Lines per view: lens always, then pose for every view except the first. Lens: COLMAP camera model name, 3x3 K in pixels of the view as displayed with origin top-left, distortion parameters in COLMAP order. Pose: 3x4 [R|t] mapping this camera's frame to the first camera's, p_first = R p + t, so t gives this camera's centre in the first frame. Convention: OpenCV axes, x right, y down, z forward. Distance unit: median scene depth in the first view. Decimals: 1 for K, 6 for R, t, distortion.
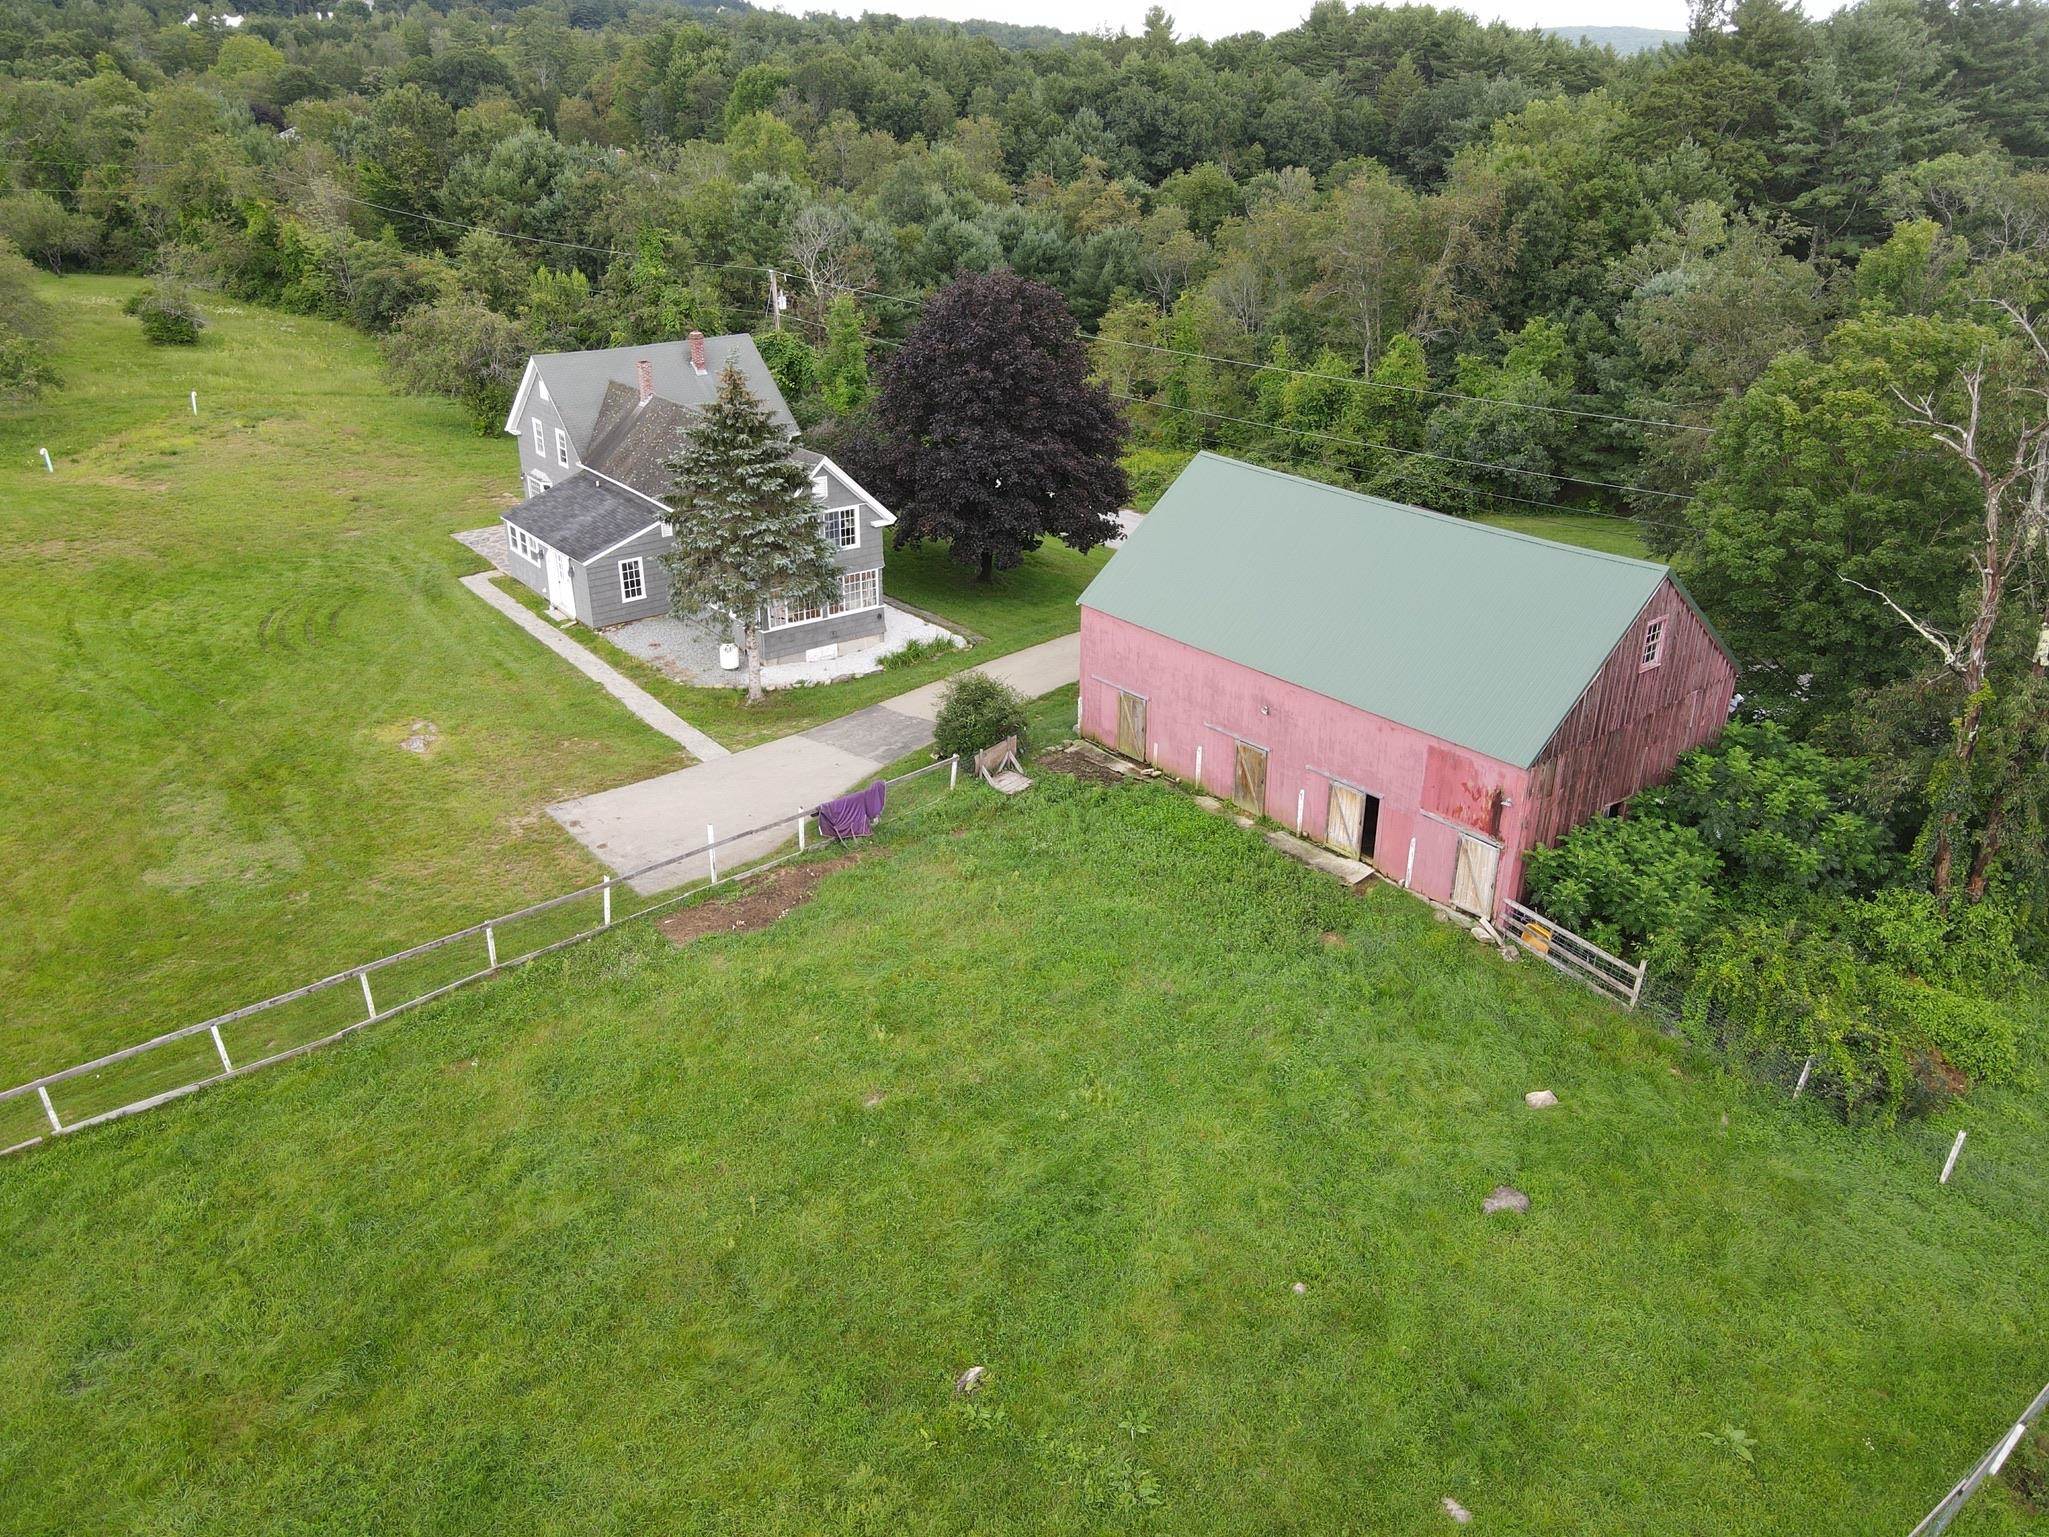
lens RADIAL K [[1512.2, 0, 1021.3], [0, 1512.2, 778.1], [0, 0, 1]] dist [-0.004522, 0.014751]
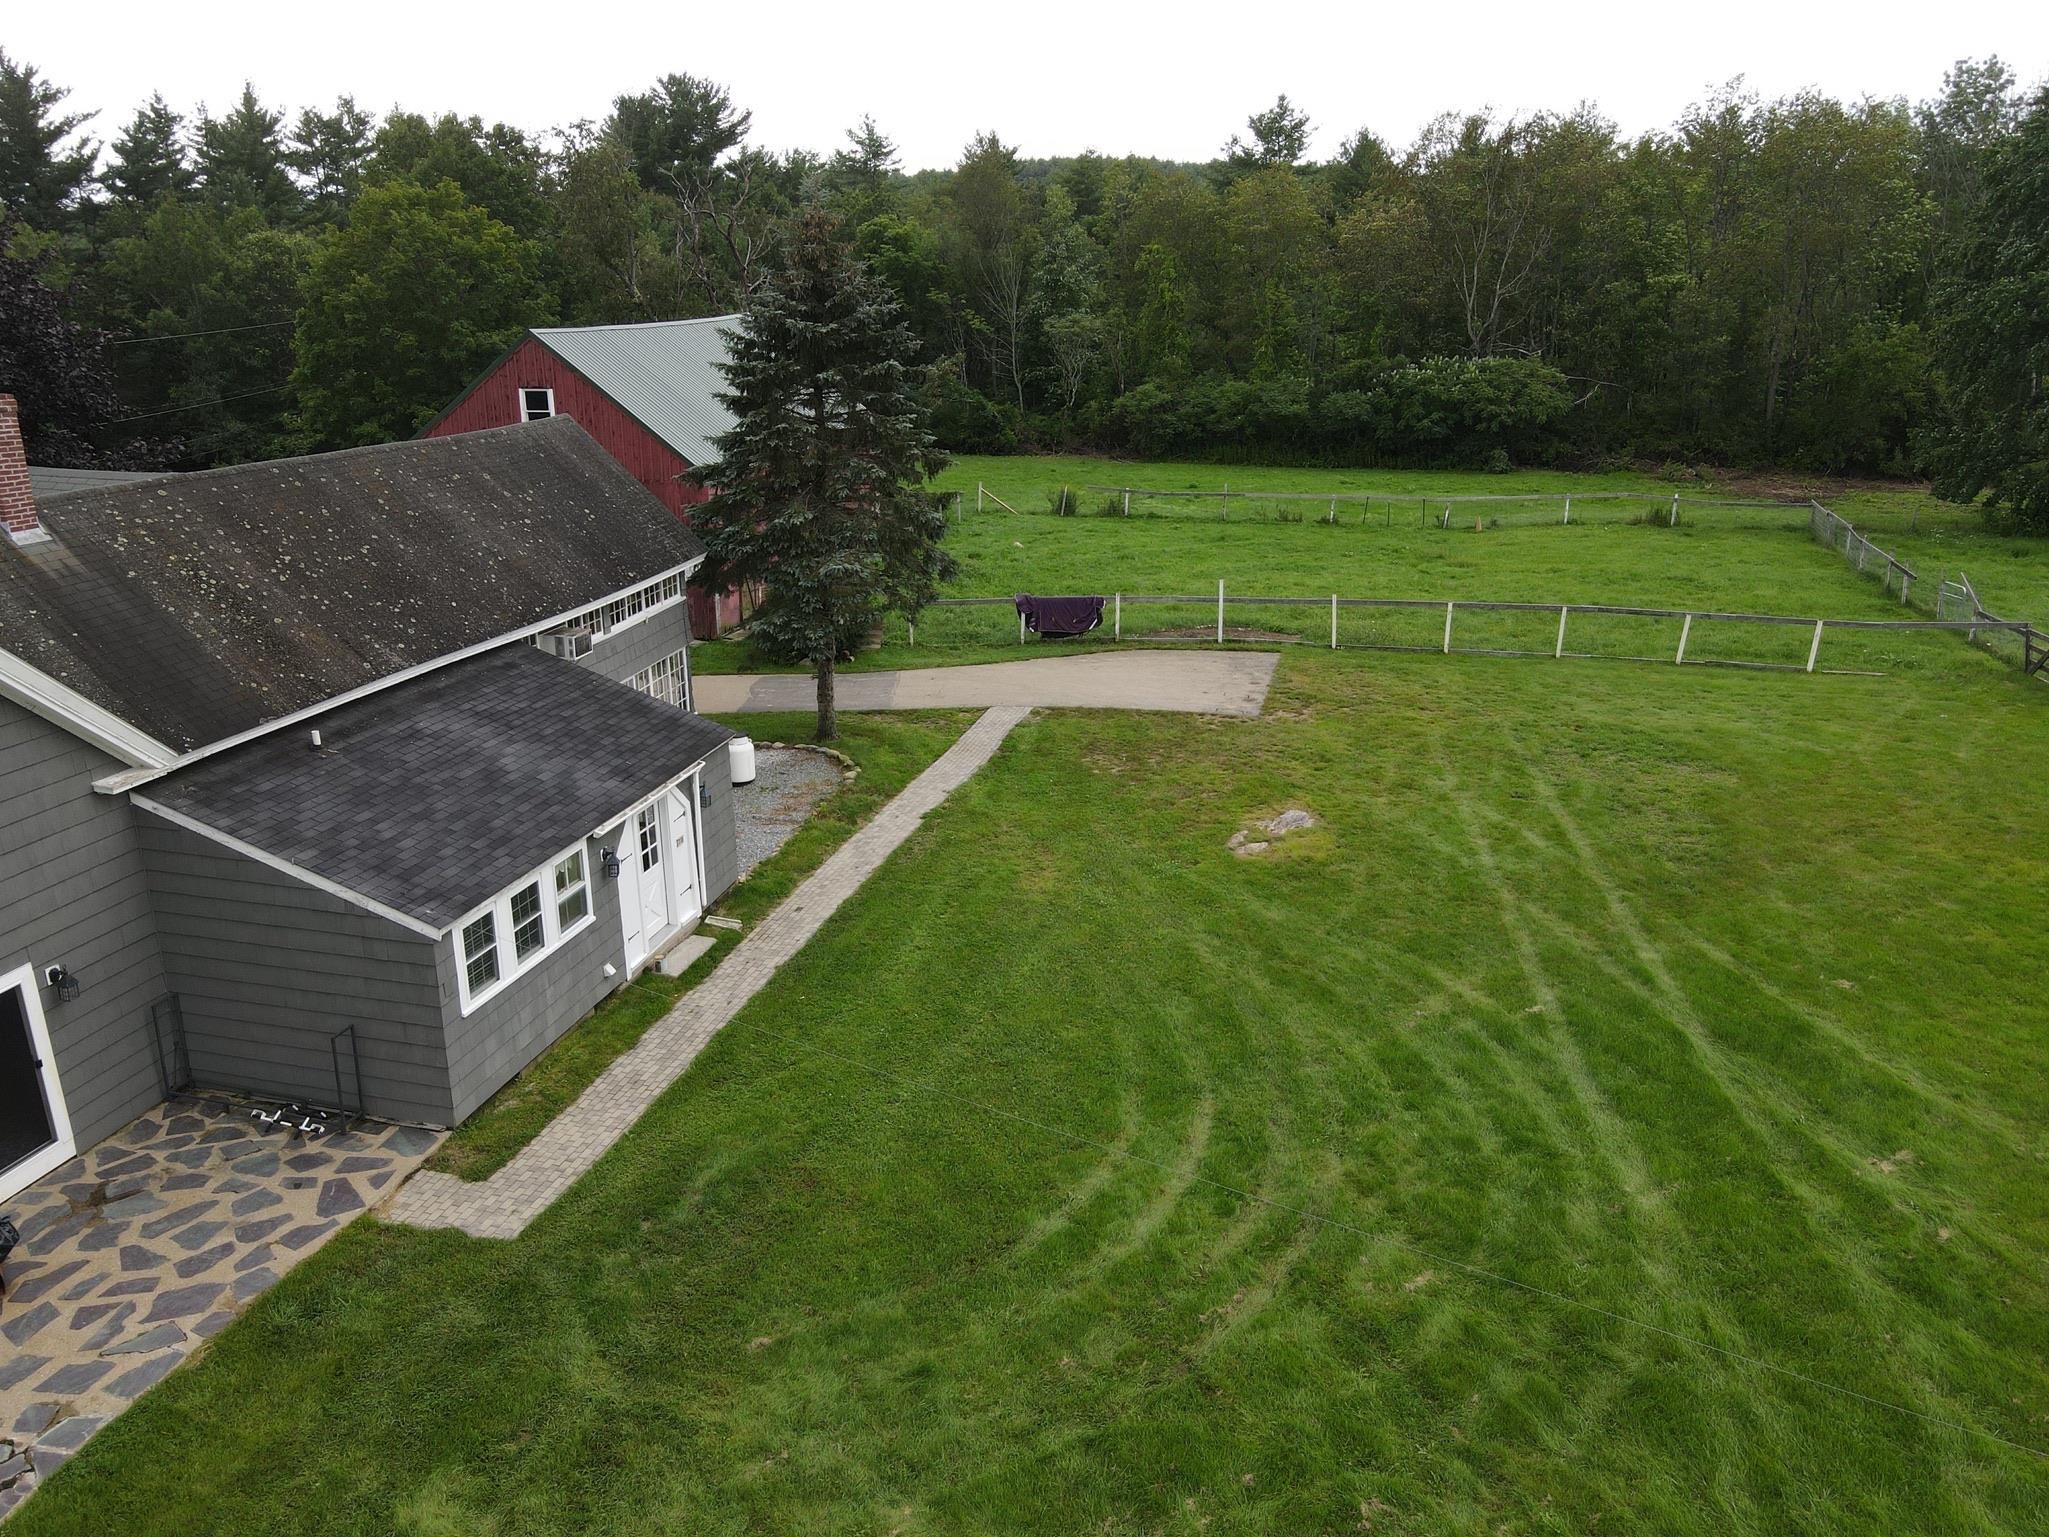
lens RADIAL K [[1512.2, 0, 1021.3], [0, 1512.2, 778.1], [0, 0, 1]] dist [-0.004522, 0.014751]
pose [[-0.629297, -0.234722, 0.740872, -0.842807], [0.329733, 0.782606, 0.528019, -0.420712], [-0.703748, 0.576571, -0.415096, 1.429828]]
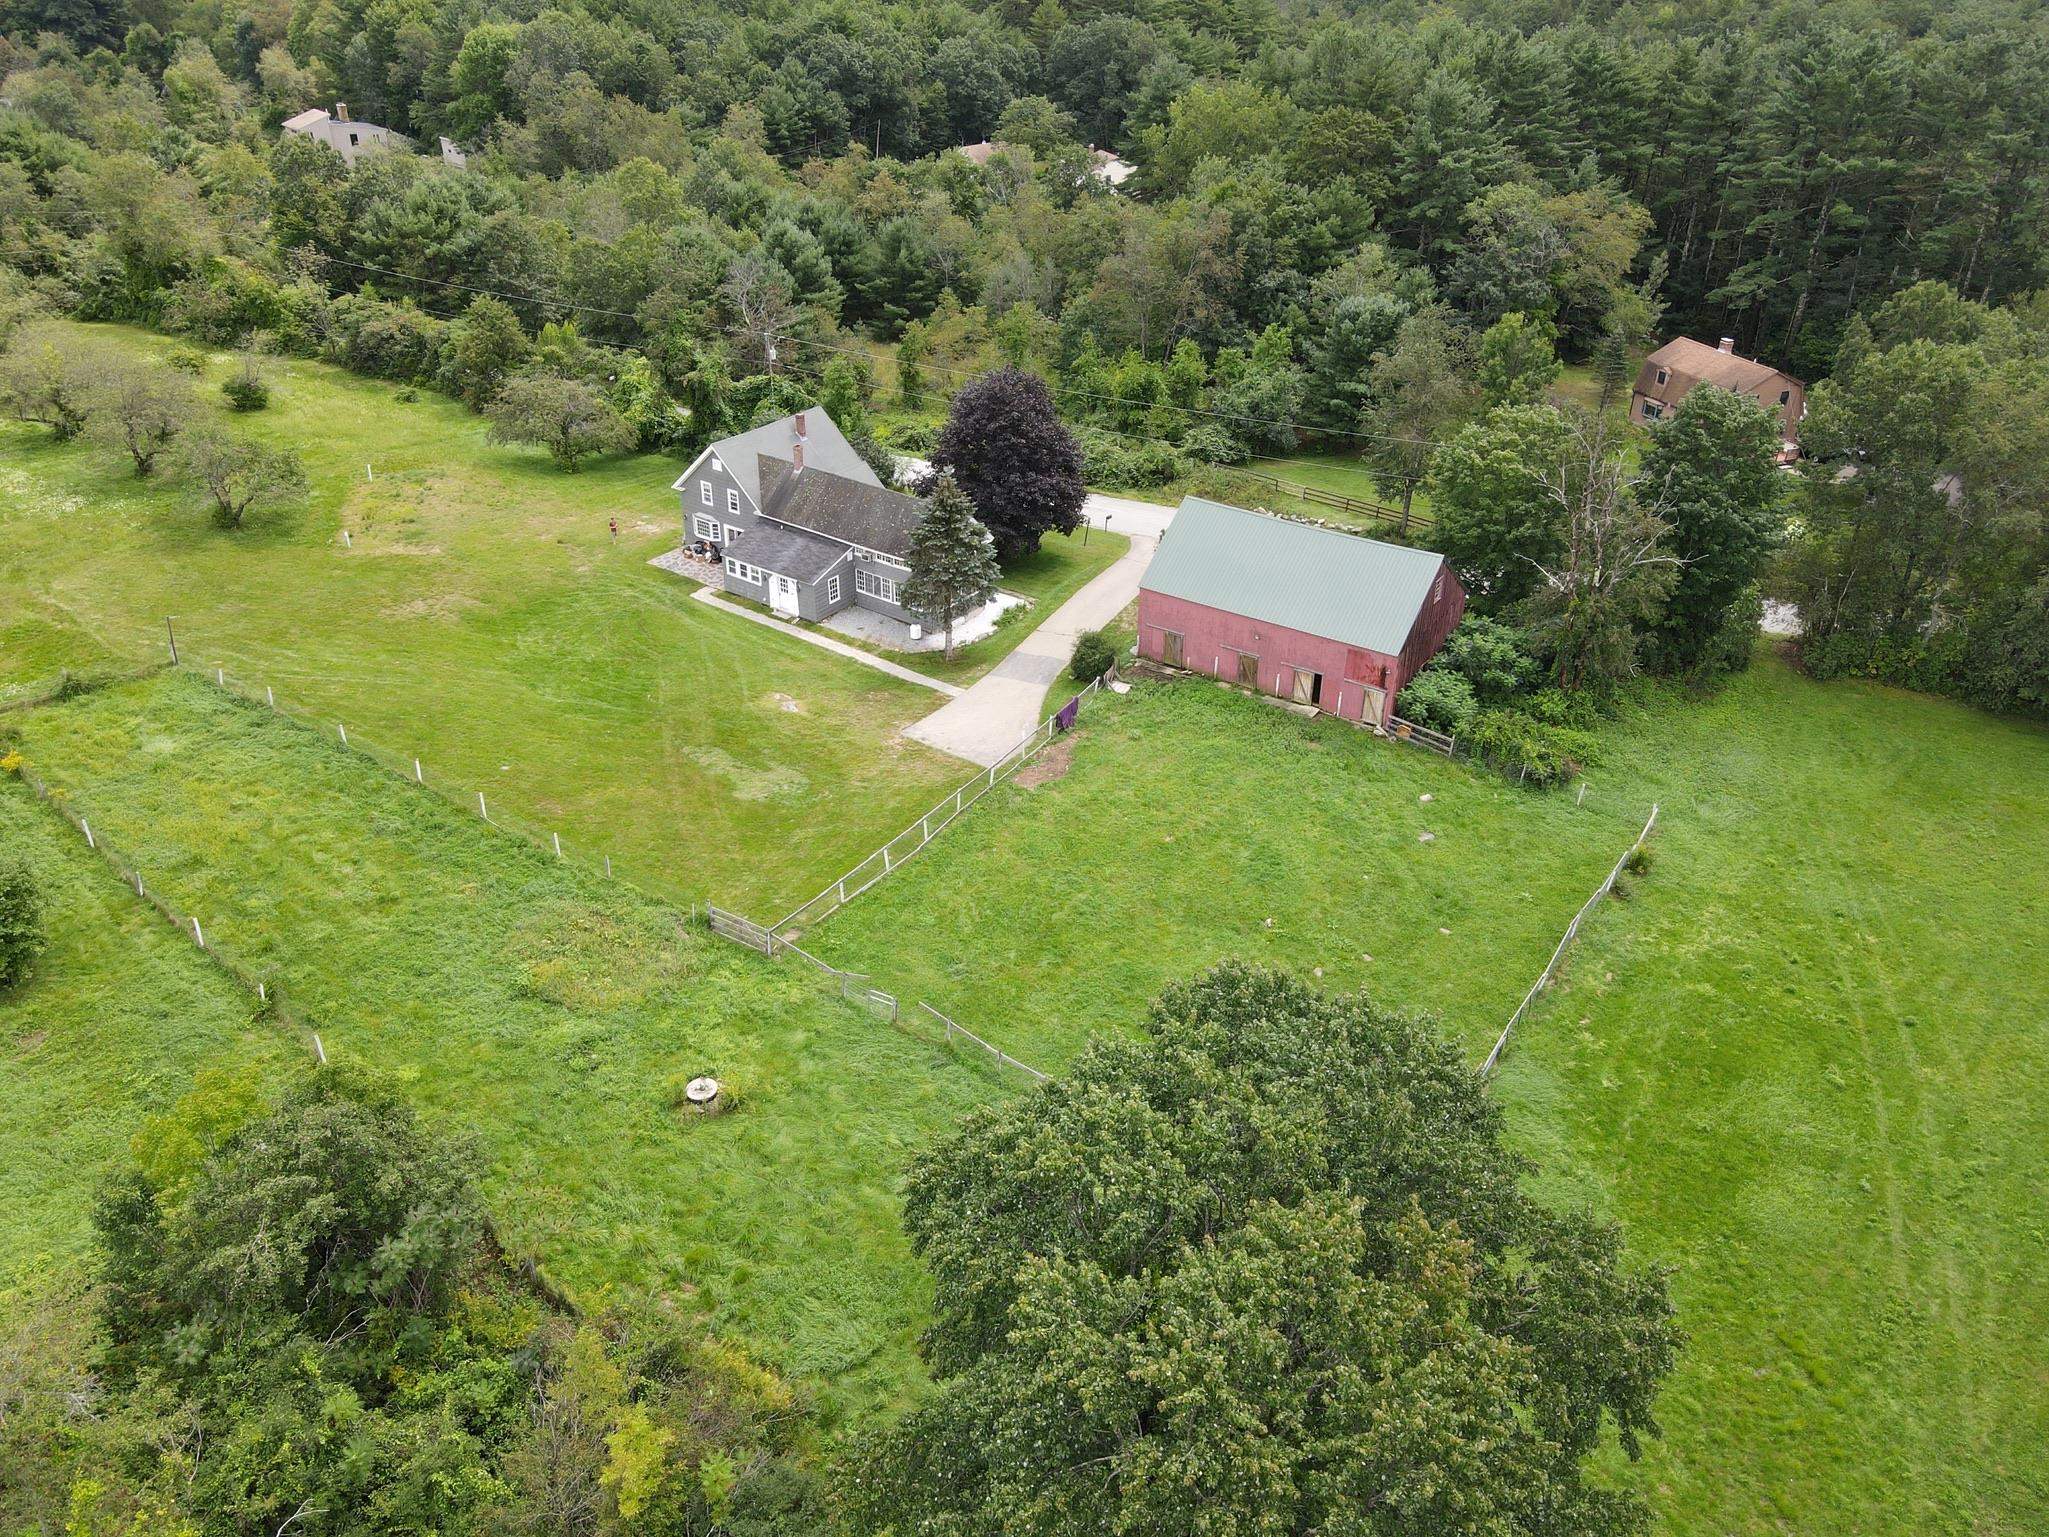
lens RADIAL K [[1512.2, 0, 1021.3], [0, 1512.2, 778.1], [0, 0, 1]] dist [-0.004522, 0.014751]
pose [[0.963489, -0.139158, 0.228745, -0.611183], [0.114836, 0.986534, 0.116465, -0.126975], [-0.241872, -0.085945, 0.966494, -0.861742]]
